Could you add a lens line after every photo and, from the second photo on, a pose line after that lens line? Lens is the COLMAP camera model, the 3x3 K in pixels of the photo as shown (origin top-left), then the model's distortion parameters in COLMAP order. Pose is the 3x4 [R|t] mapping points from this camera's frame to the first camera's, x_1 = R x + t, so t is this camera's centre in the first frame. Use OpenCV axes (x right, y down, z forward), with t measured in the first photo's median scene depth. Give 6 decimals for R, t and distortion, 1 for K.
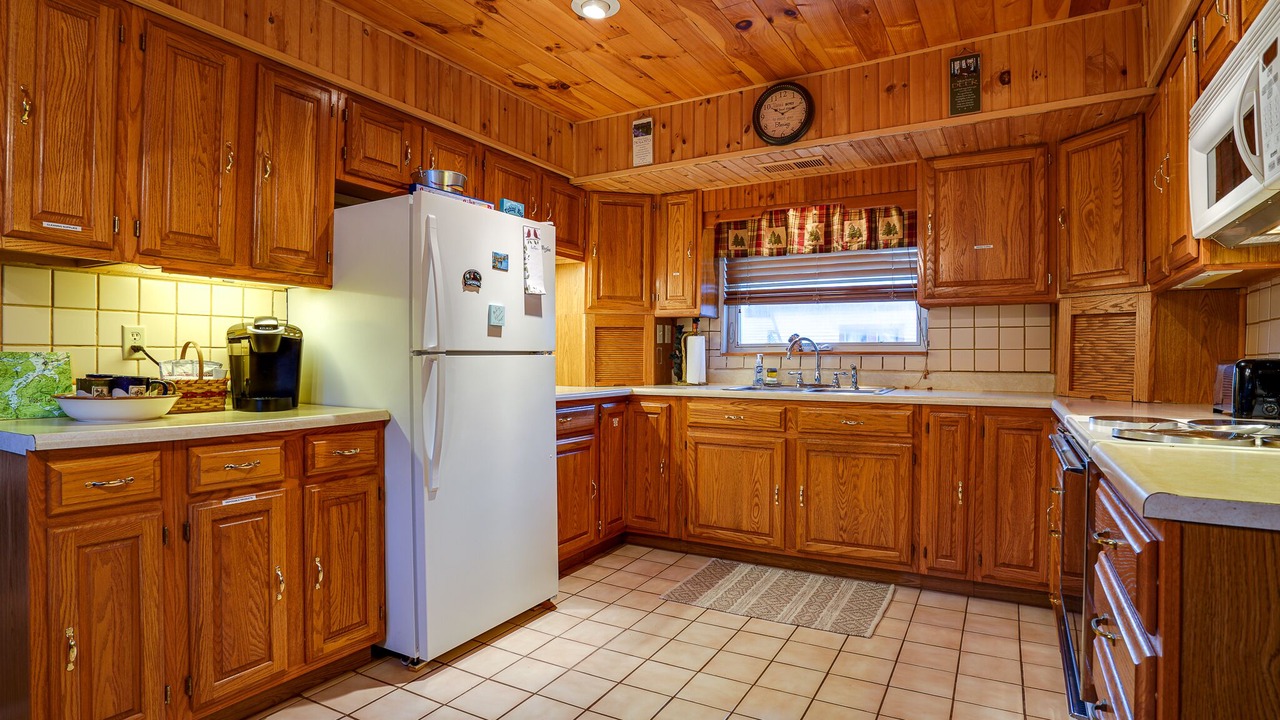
lens RADIAL K [[654.2, 0, 640.0], [0, 654.2, 360.0], [0, 0, 1]] dist [-0.065903, 0.030468]
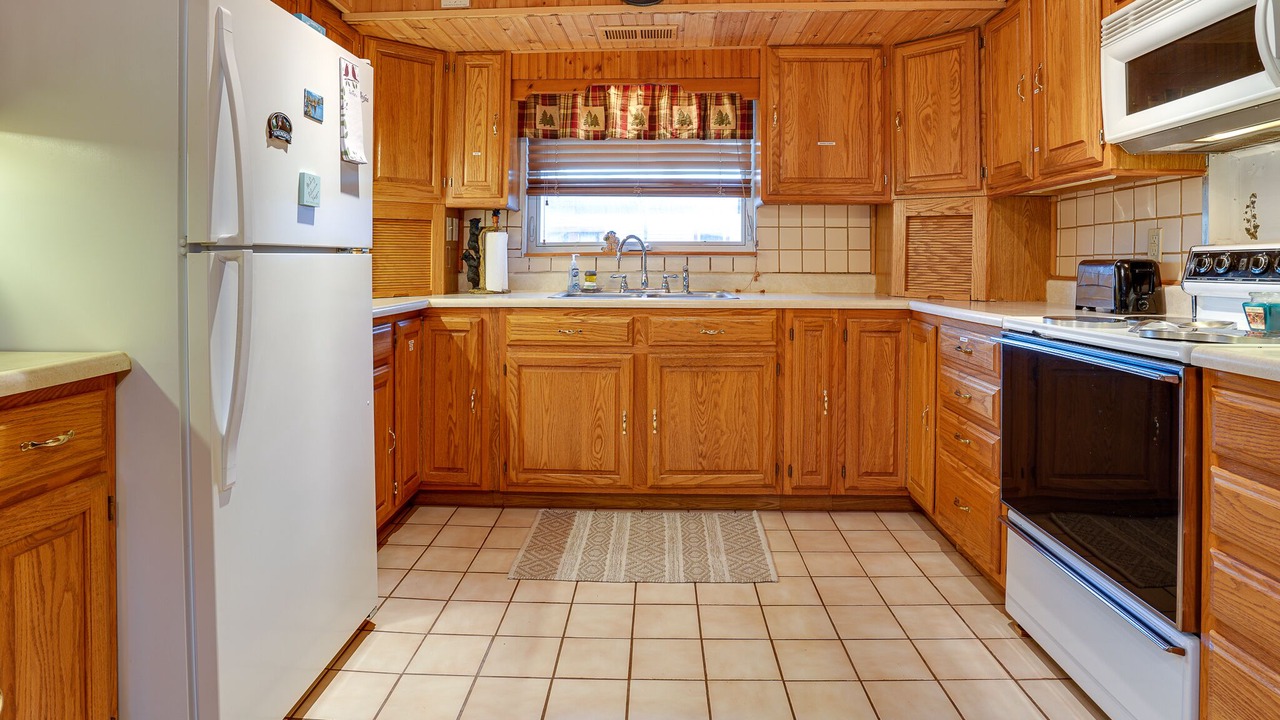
lens RADIAL K [[693.0, 0, 641.1], [0, 693.0, 247.9], [0, 0, 1]] dist [-0.069245, 0.029860]
pose [[0.891638, 0.007518, 0.452686, -0.177676], [0.002376, 0.999771, -0.021284, 0.001906], [-0.452743, 0.020053, 0.891416, 0.202837]]
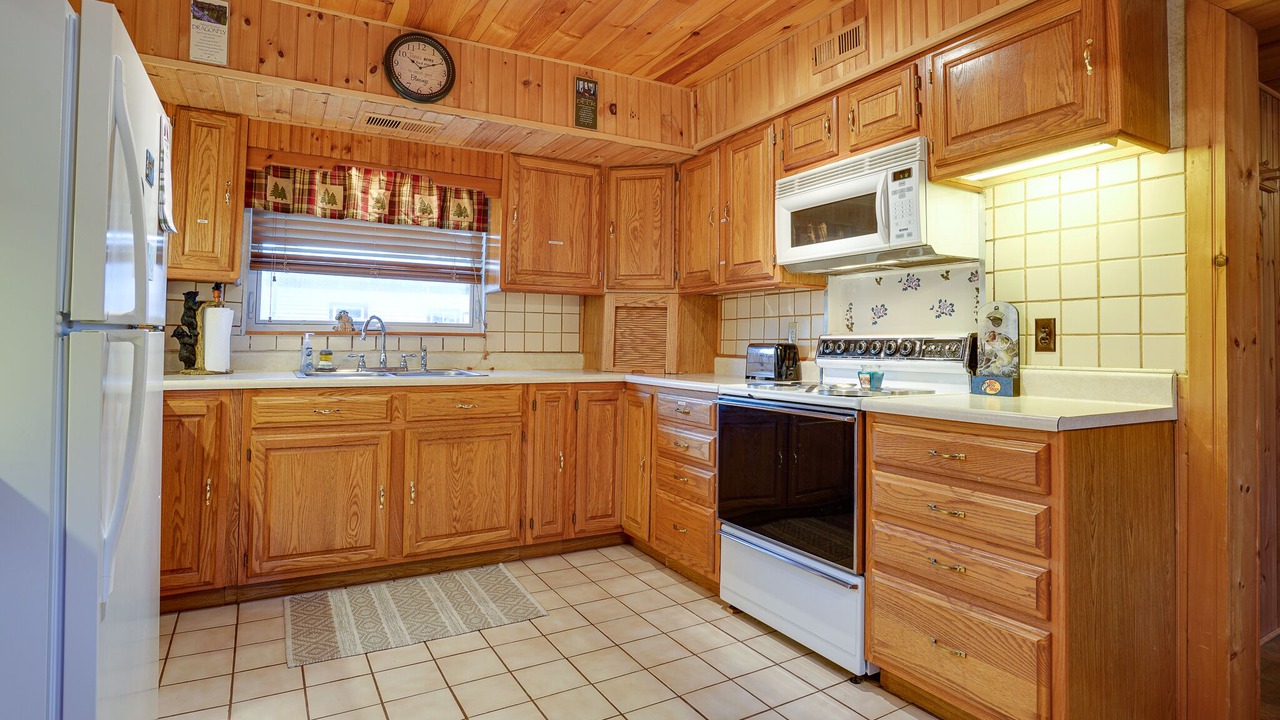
lens RADIAL K [[650.7, 0, 646.8], [0, 650.7, 315.6], [0, 0, 1]] dist [-0.040431, 0.001410]
pose [[0.520605, 0.037443, 0.852976, -0.354441], [-0.006323, 0.999180, -0.040001, -0.001586], [-0.853774, 0.015432, 0.520415, 0.257932]]
